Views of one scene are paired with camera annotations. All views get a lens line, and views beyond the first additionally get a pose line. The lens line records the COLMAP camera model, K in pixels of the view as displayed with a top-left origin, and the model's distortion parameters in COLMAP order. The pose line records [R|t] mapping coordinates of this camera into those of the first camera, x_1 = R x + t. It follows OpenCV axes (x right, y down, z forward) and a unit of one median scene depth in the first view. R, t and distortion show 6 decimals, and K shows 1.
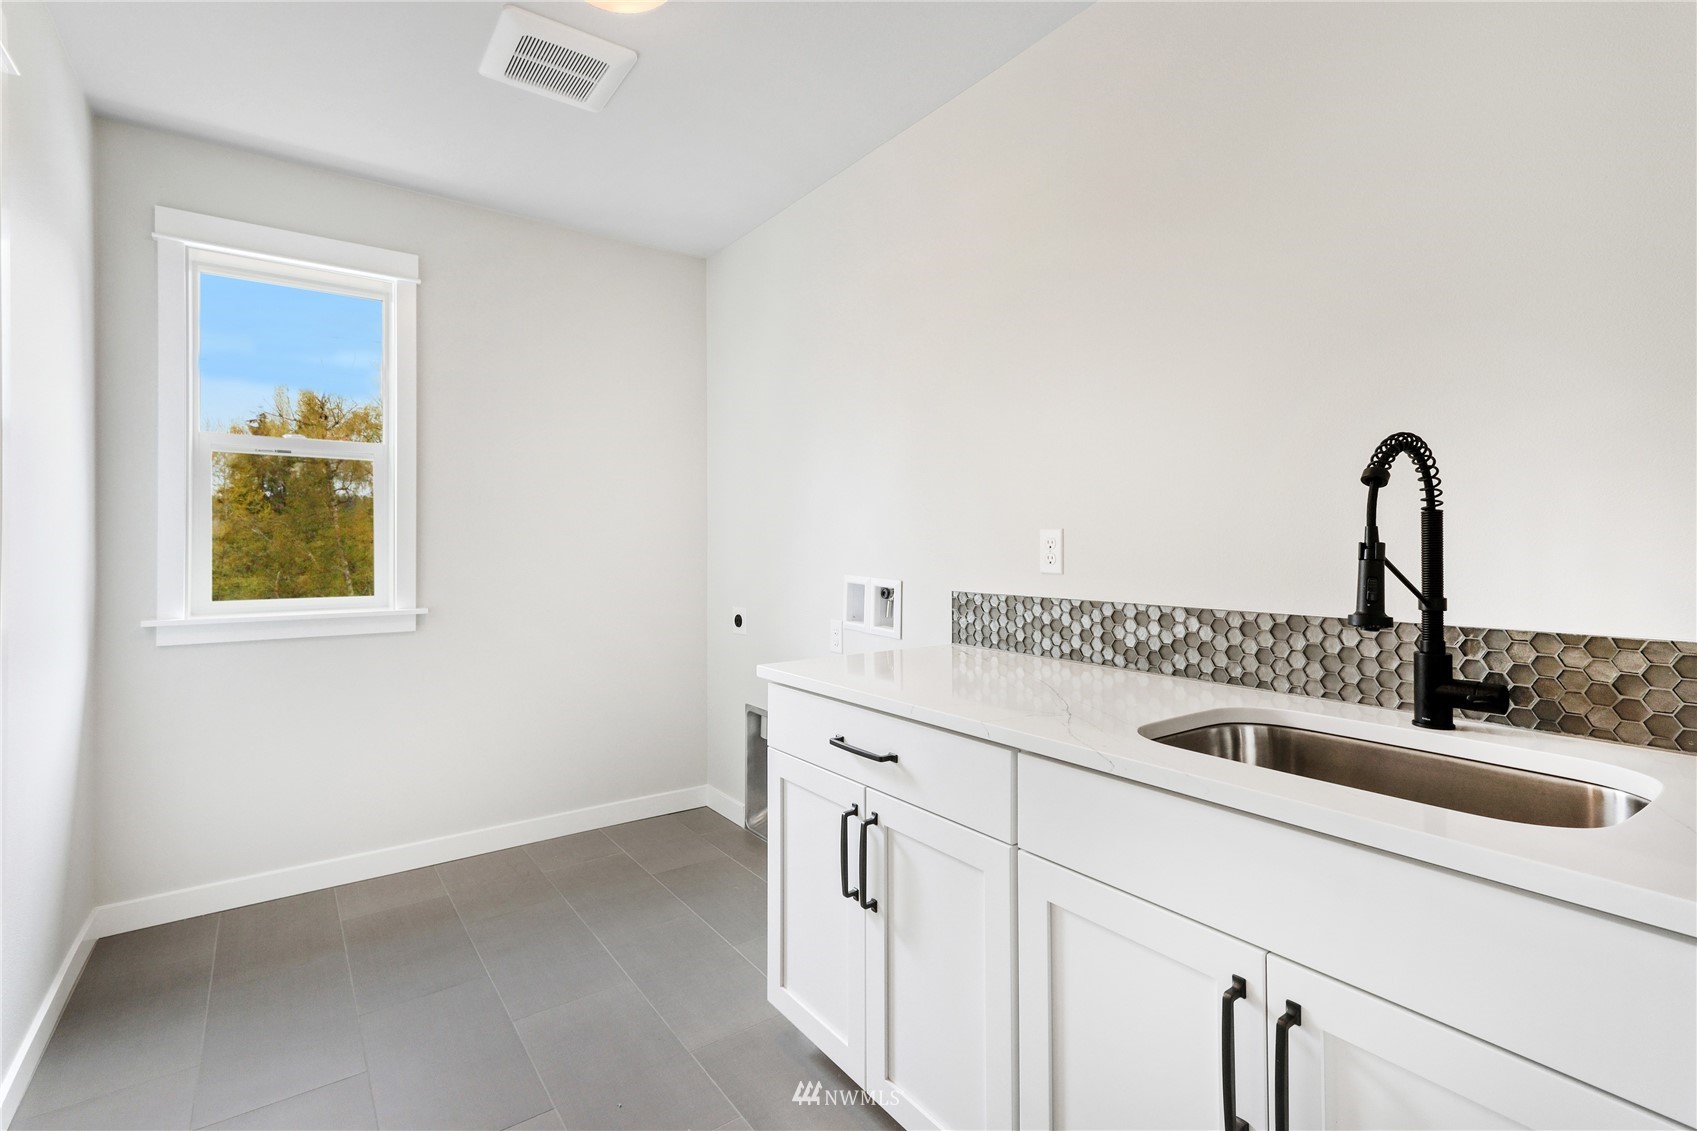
lens RADIAL K [[782.8, 0, 821.5], [0, 782.8, 542.6], [0, 0, 1]] dist [0.010215, 0.004046]
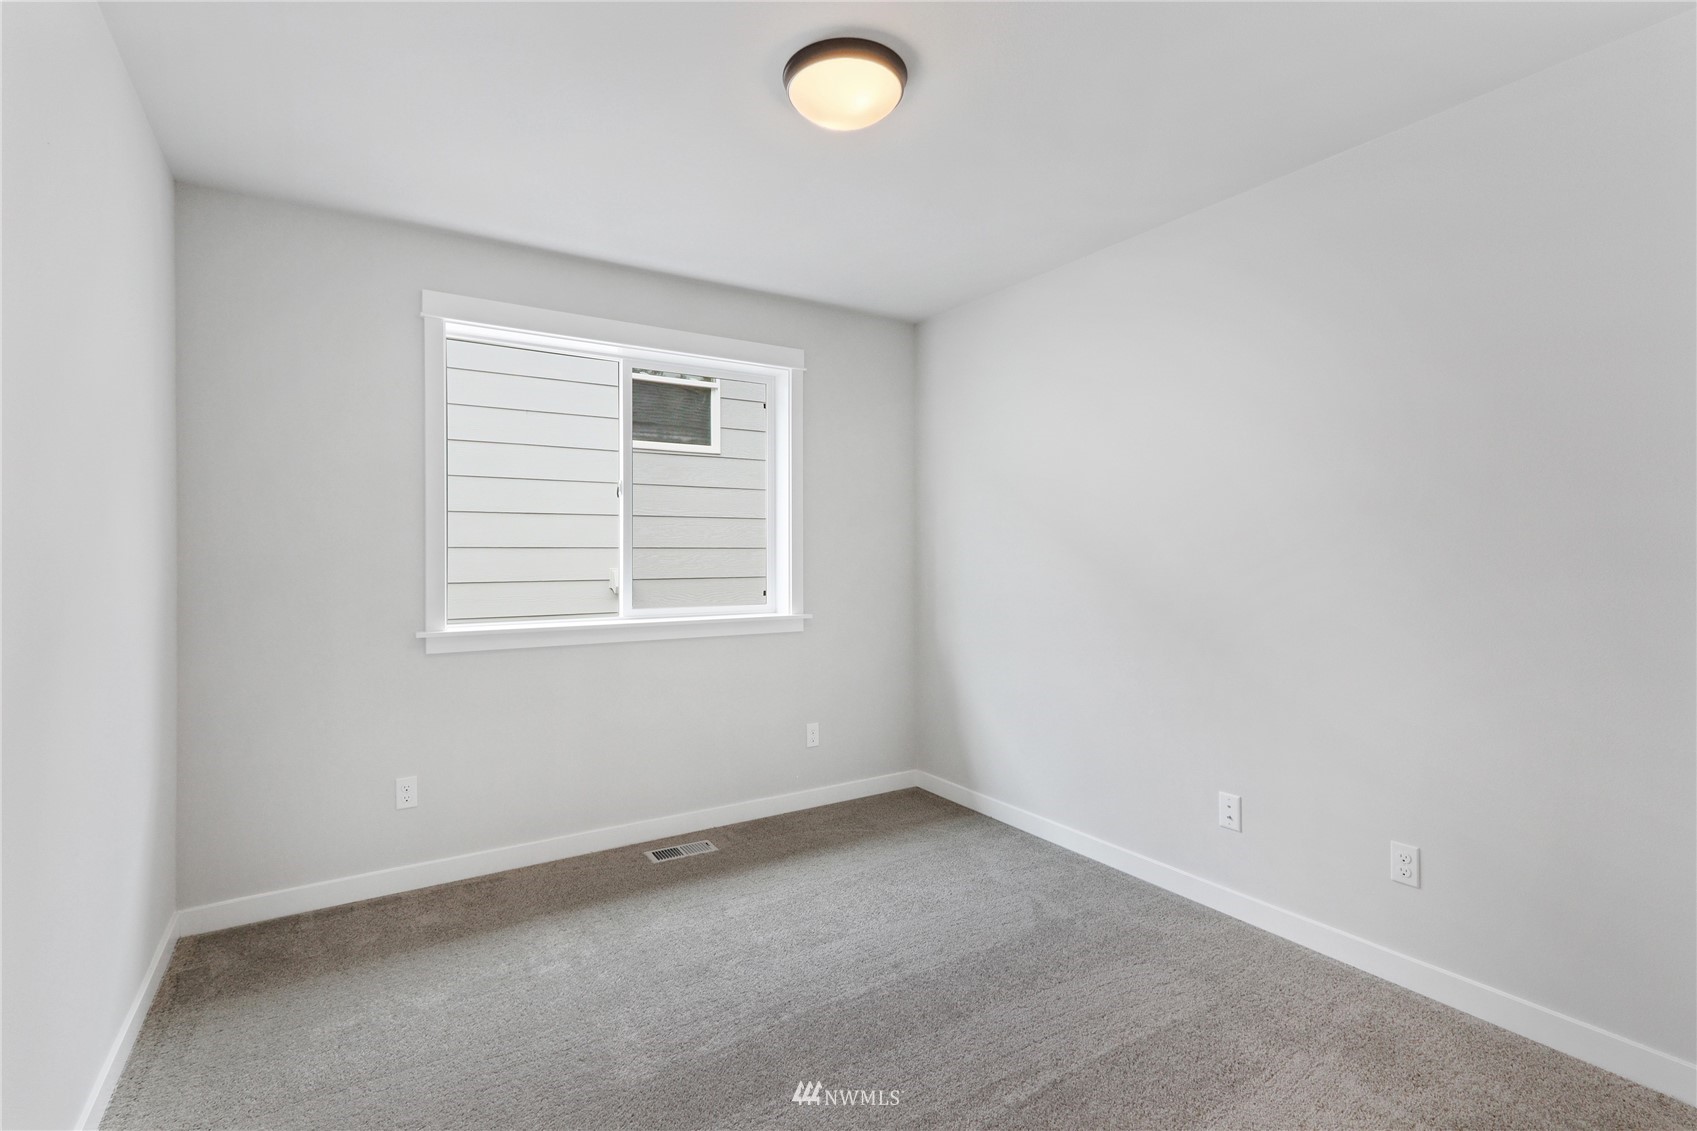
lens RADIAL K [[782.8, 0, 781.8], [0, 782.8, 557.5], [0, 0, 1]] dist [0.010215, 0.004046]
pose [[0.996961, -0.008889, -0.077397, -0.208017], [0.008115, 0.999914, -0.010310, 0.000963], [0.077482, 0.009650, 0.996947, -0.152634]]
